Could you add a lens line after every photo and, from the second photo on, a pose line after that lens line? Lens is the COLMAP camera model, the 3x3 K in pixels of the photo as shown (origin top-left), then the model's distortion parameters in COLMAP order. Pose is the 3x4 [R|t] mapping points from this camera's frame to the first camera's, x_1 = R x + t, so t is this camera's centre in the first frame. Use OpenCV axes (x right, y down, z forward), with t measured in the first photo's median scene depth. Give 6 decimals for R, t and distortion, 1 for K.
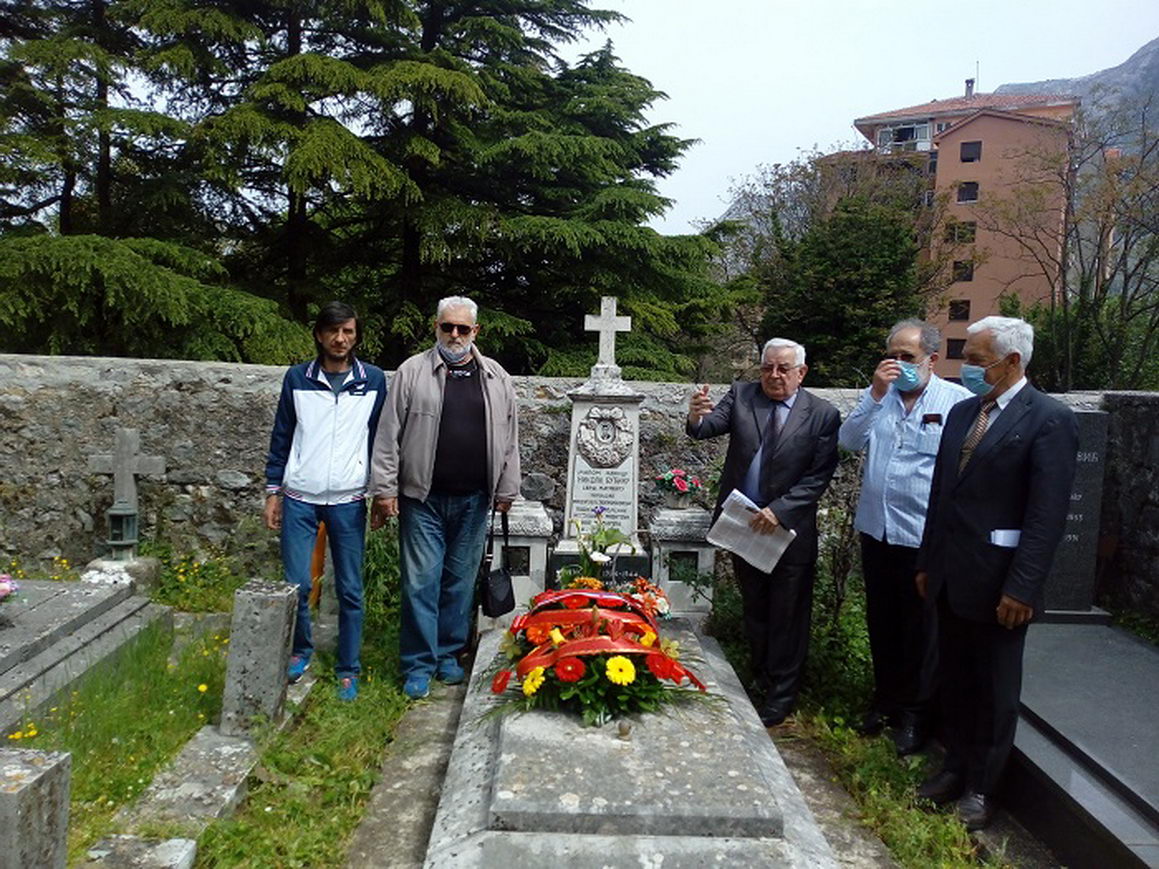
lens RADIAL K [[889.9, 0, 579.5], [0, 889.9, 434.5], [0, 0, 1]] dist [0.108245, -0.213324]
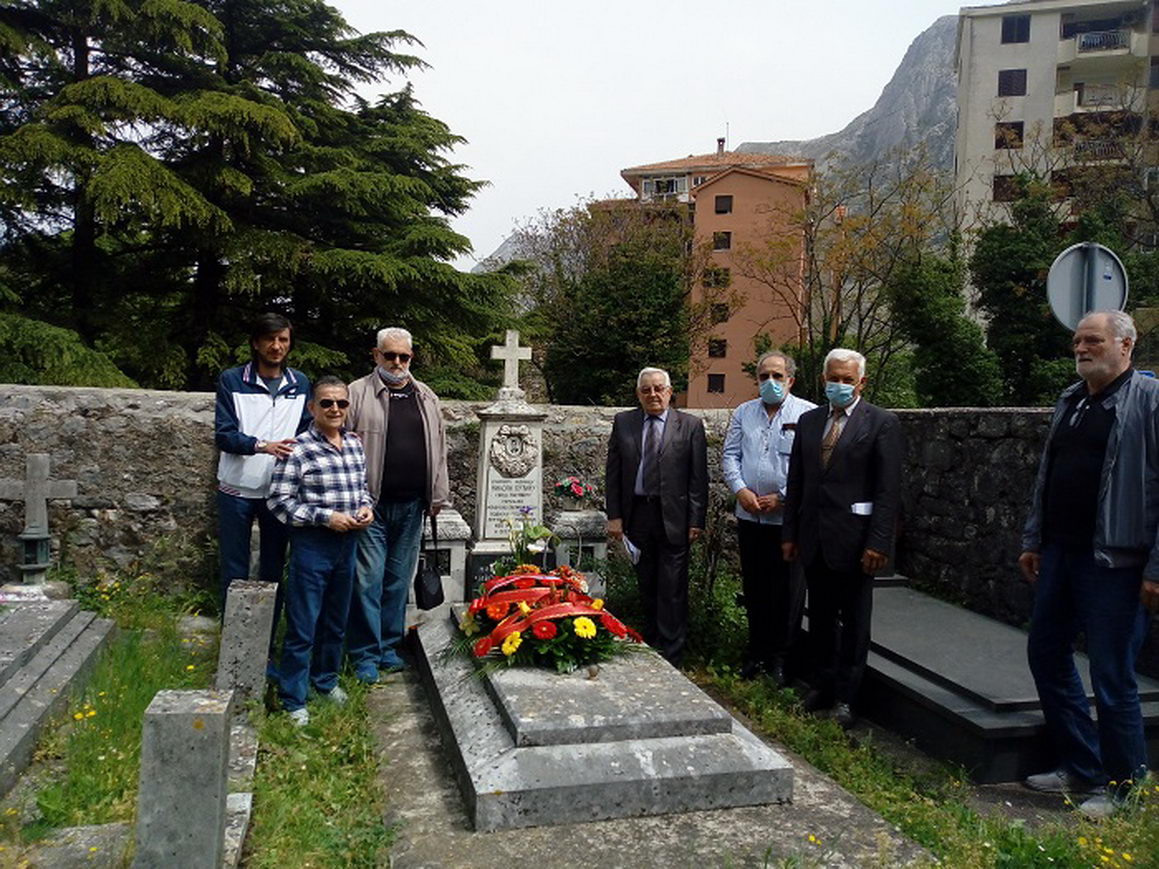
lens RADIAL K [[889.9, 0, 579.5], [0, 889.9, 434.5], [0, 0, 1]] dist [0.108245, -0.213324]
pose [[0.969338, -0.016272, 0.245191, -0.151620], [0.025714, 0.999044, -0.035357, 0.021990], [-0.244381, 0.040578, 0.968830, -0.125154]]
